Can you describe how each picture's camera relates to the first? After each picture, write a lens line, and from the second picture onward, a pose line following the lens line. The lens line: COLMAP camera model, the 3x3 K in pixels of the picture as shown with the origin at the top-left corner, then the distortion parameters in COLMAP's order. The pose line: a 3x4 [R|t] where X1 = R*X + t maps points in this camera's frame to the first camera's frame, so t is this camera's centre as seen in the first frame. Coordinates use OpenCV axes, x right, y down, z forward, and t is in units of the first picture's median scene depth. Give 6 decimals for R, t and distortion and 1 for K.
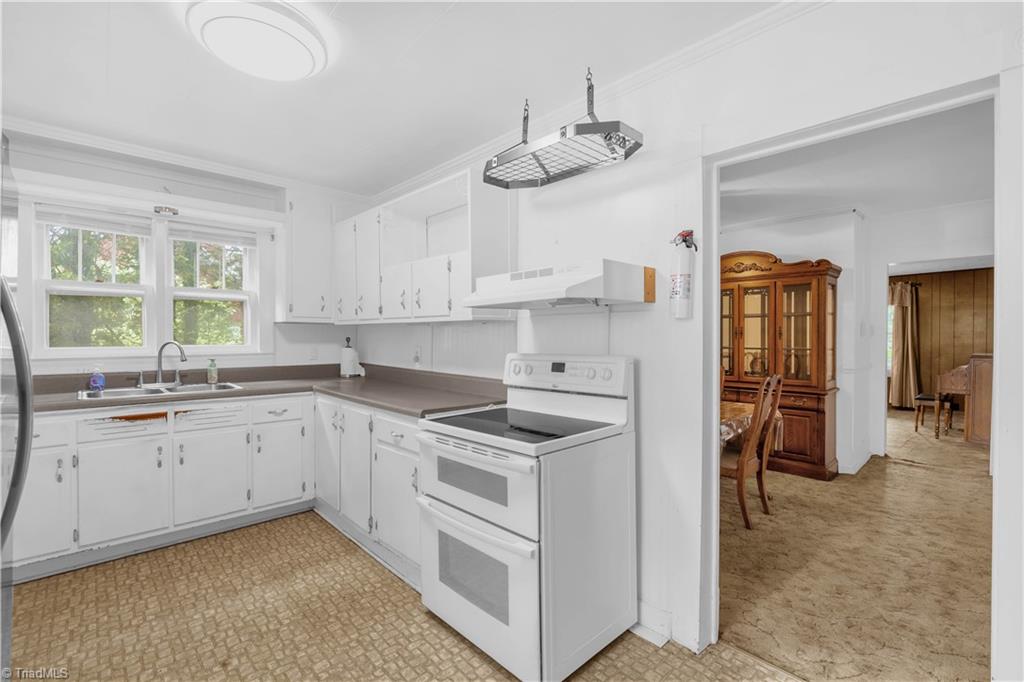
lens RADIAL K [[459.0, 0, 502.9], [0, 459.0, 337.4], [0, 0, 1]] dist [-0.002594, 0.000354]
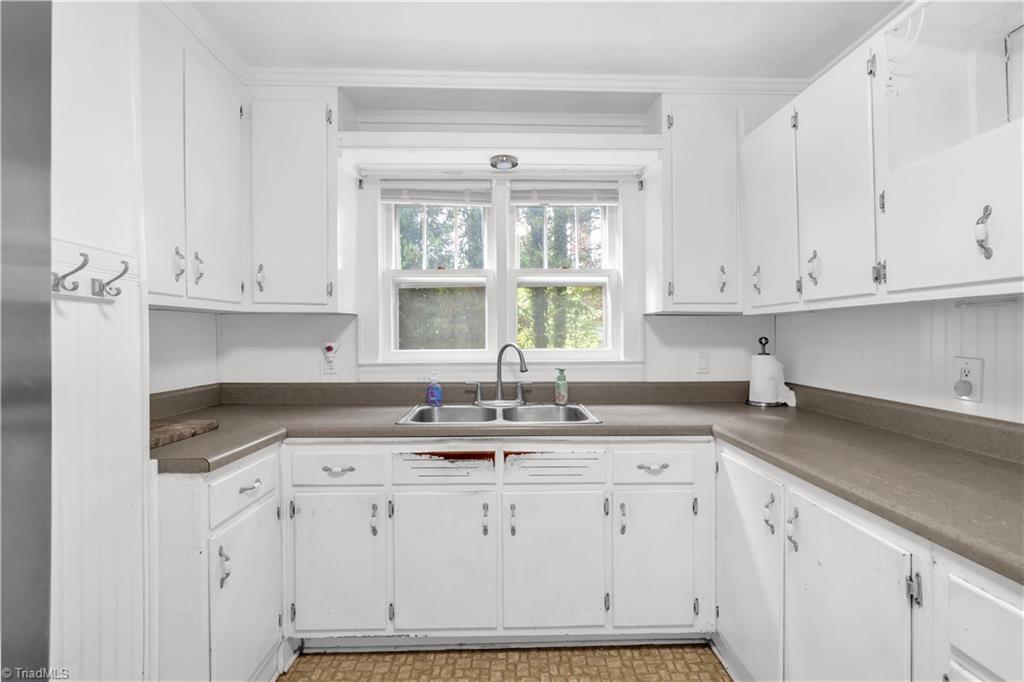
lens RADIAL K [[459.0, 0, 502.9], [0, 459.0, 337.4], [0, 0, 1]] dist [-0.002594, 0.000354]
pose [[0.737080, -0.002586, -0.675800, -0.240849], [0.001941, 0.999997, -0.001710, 0.000617], [0.675802, -0.000051, 0.737083, 0.450537]]
